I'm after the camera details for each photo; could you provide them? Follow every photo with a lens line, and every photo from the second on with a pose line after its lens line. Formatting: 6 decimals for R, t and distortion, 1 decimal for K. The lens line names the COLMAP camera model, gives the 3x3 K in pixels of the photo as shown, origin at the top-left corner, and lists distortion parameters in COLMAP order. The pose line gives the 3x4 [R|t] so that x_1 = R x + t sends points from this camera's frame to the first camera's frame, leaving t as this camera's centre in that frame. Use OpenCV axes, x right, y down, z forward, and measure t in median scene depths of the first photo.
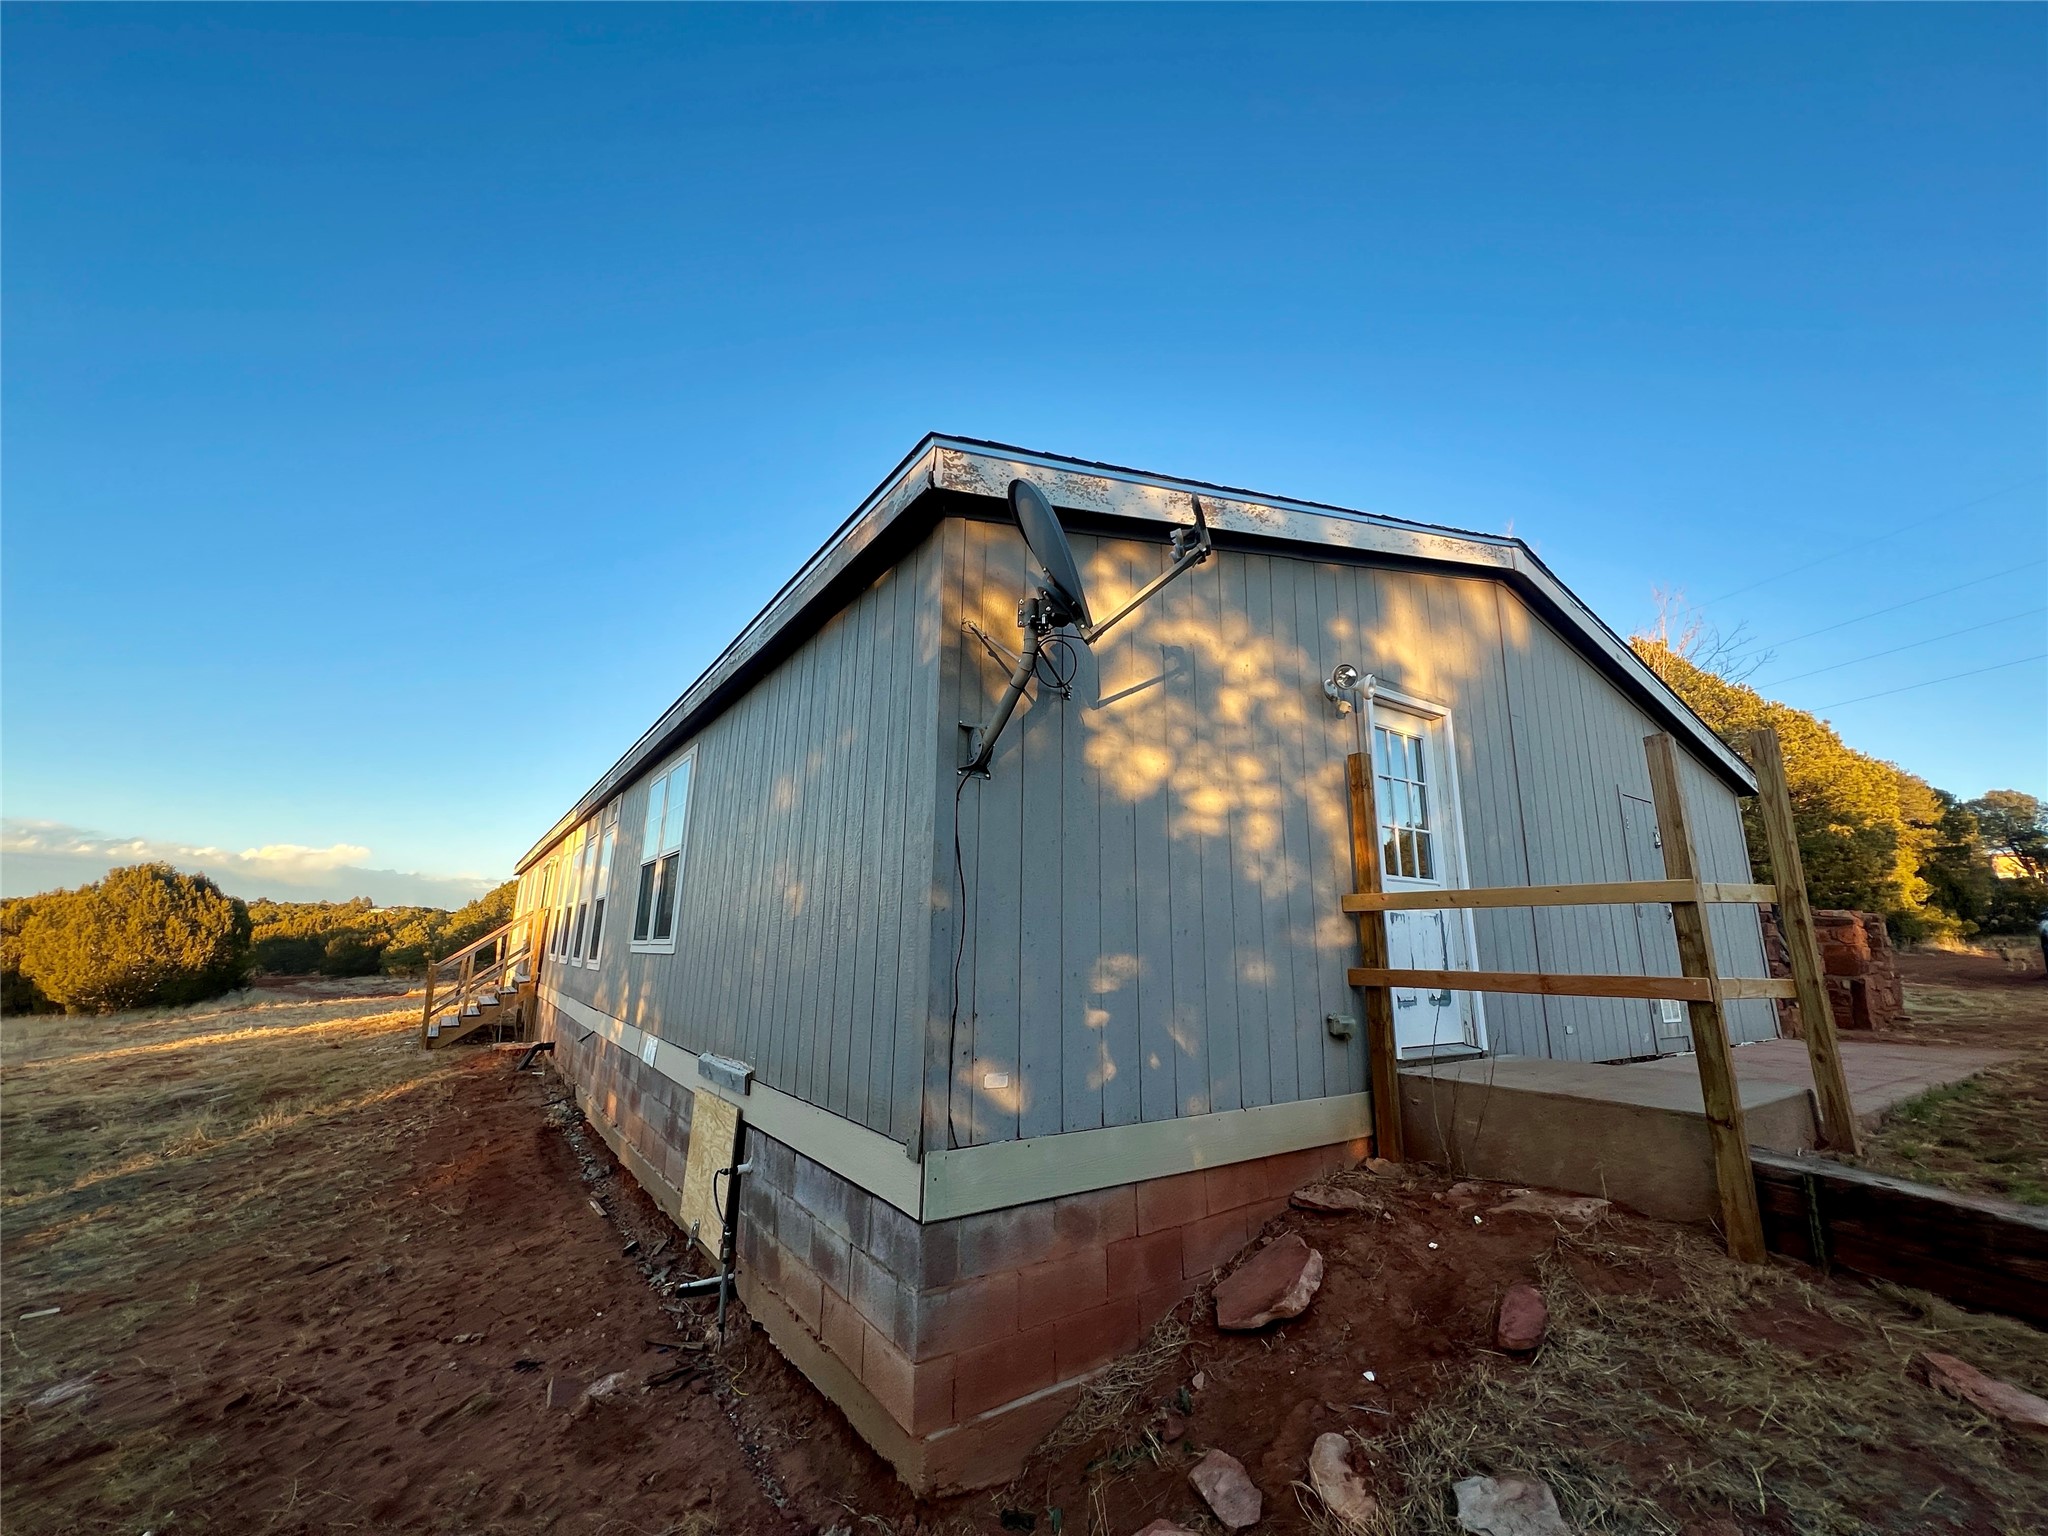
lens RADIAL K [[818.2, 0, 1027.4], [0, 818.2, 776.8], [0, 0, 1]] dist [-0.000172, -0.000721]
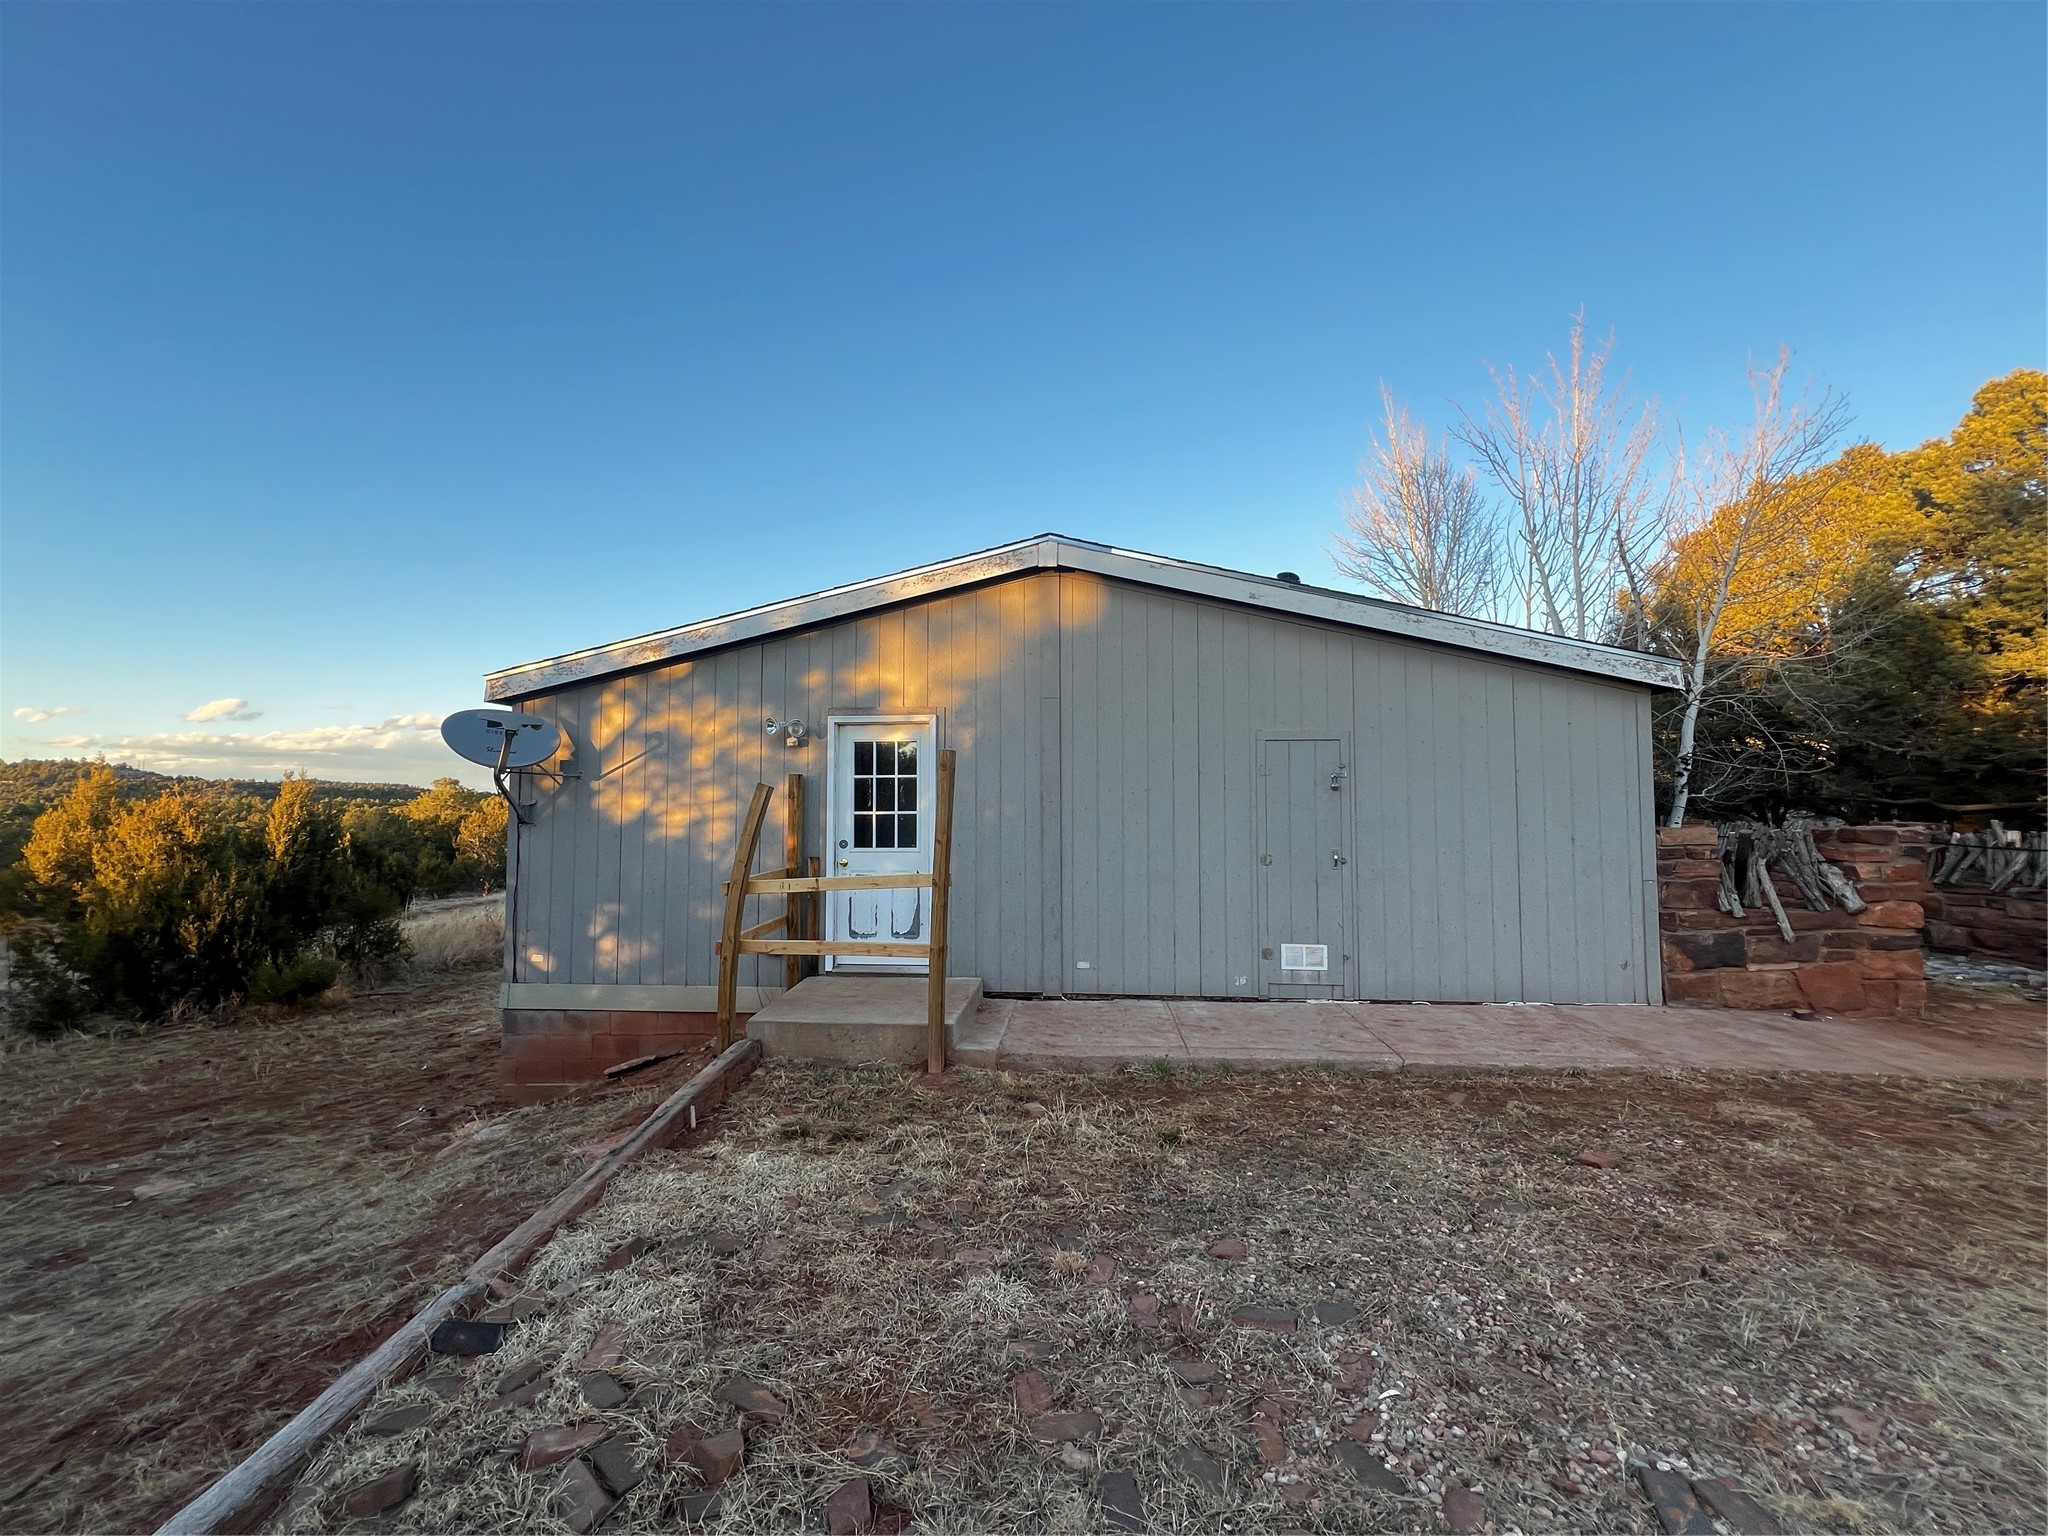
lens RADIAL K [[818.6, 0, 1023.8], [0, 818.6, 758.2], [0, 0, 1]] dist [-0.001276, -0.000205]
pose [[0.769045, -0.050080, -0.637230, 1.951389], [0.147978, 0.983792, 0.101272, -0.167101], [0.621830, -0.172179, 0.763991, 0.138242]]
